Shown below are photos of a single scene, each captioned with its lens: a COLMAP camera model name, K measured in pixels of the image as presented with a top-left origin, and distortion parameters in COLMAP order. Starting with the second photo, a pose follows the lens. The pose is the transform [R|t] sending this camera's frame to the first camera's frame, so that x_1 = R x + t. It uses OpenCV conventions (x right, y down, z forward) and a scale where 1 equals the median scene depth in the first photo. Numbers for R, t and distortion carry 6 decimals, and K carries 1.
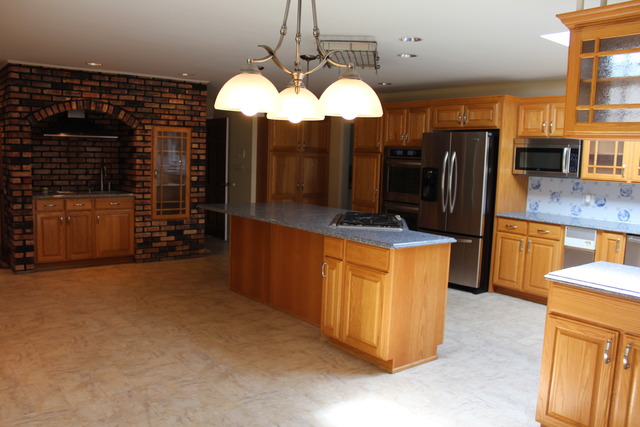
lens RADIAL K [[537.4, 0, 320.8], [0, 537.4, 216.3], [0, 0, 1]] dist [-0.156664, 0.130961]
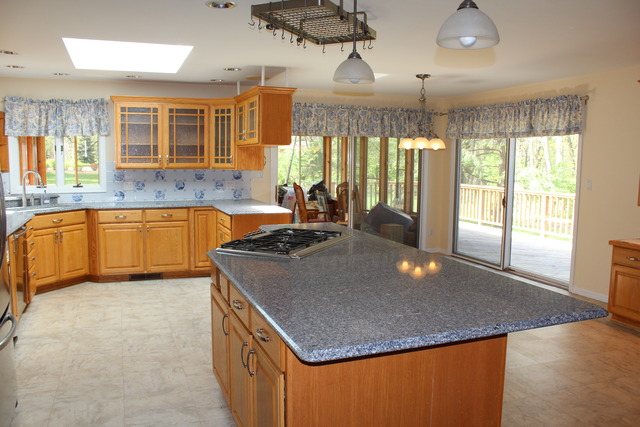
lens RADIAL K [[537.4, 0, 316.2], [0, 537.4, 213.0], [0, 0, 1]] dist [-0.156664, 0.130961]
pose [[-0.947531, -0.075330, 0.310661, -0.131451], [-0.003184, 0.974013, 0.226471, -0.146614], [-0.319648, 0.213599, -0.923147, 1.202255]]
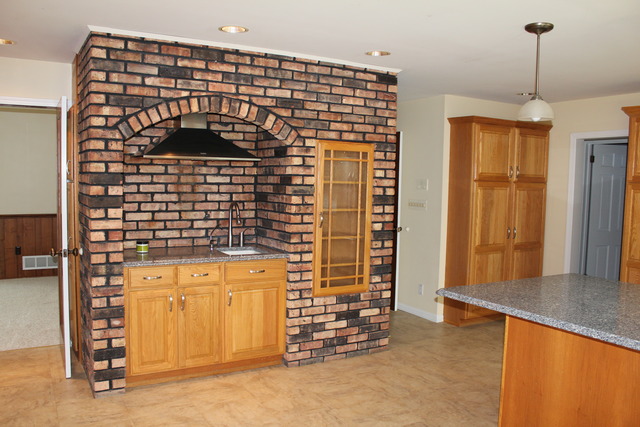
lens RADIAL K [[537.4, 0, 321.4], [0, 537.4, 217.5], [0, 0, 1]] dist [-0.156664, 0.130961]
pose [[0.989854, 0.000018, -0.142085, -0.237211], [-0.006219, 0.999047, -0.043204, -0.059806], [0.141949, 0.043649, 0.988911, 0.417426]]
